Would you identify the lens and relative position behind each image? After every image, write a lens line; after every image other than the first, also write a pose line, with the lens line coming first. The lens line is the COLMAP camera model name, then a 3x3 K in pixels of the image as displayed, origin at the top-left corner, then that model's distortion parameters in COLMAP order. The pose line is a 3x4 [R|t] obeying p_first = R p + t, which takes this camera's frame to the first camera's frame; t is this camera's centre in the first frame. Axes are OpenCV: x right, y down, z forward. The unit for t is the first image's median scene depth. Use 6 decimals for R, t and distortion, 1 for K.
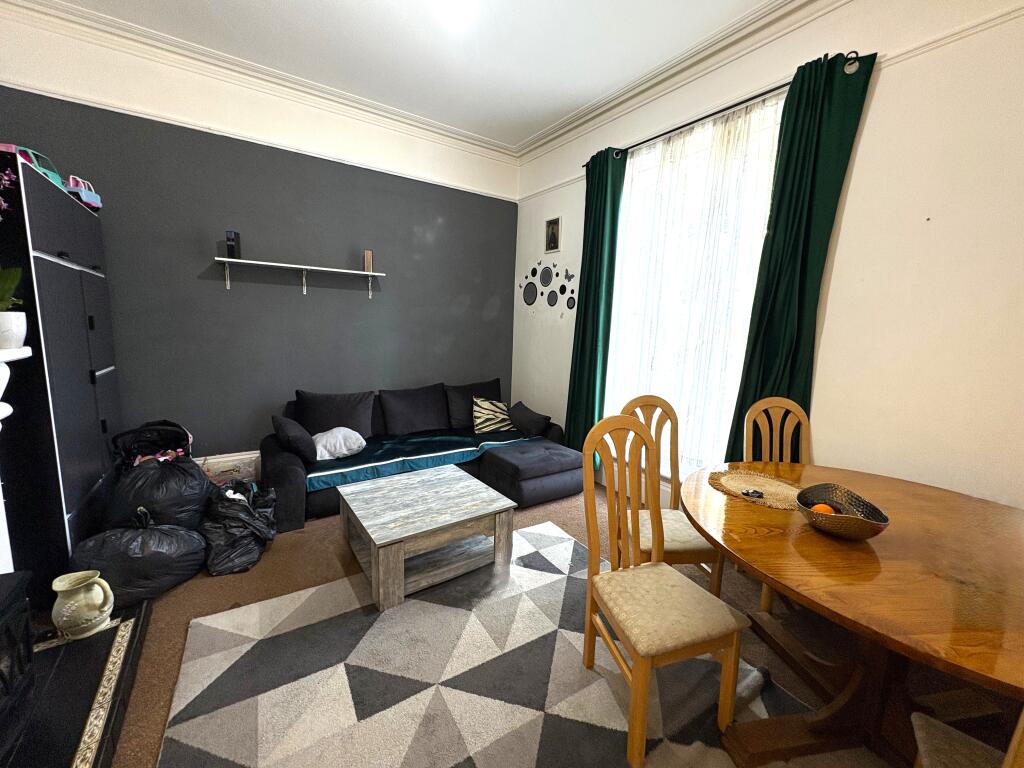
lens RADIAL K [[415.0, 0, 512.0], [0, 415.0, 384.0], [0, 0, 1]] dist [0.000002, -0.000004]
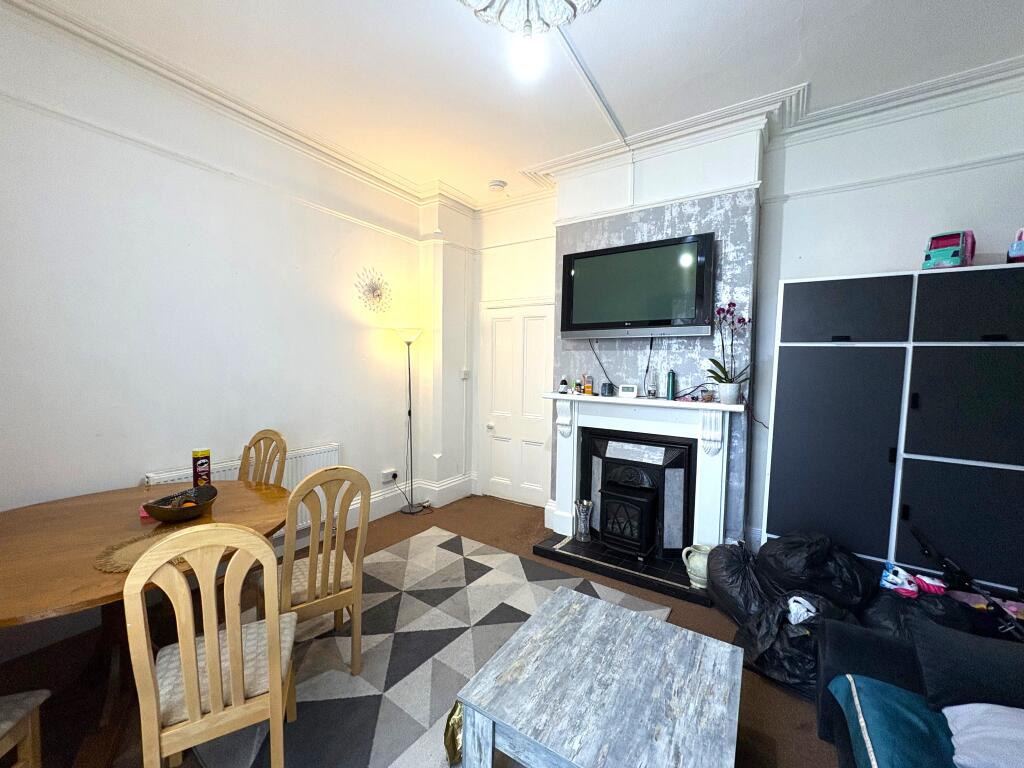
lens RADIAL K [[387.4, 0, 512.0], [0, 387.4, 384.0], [0, 0, 1]] dist [-0.000119, -0.000017]
pose [[-0.913534, -0.019069, -0.406314, 0.197734], [-0.103047, 0.977165, 0.185824, -0.286016], [0.393492, 0.211626, -0.894639, 1.621659]]
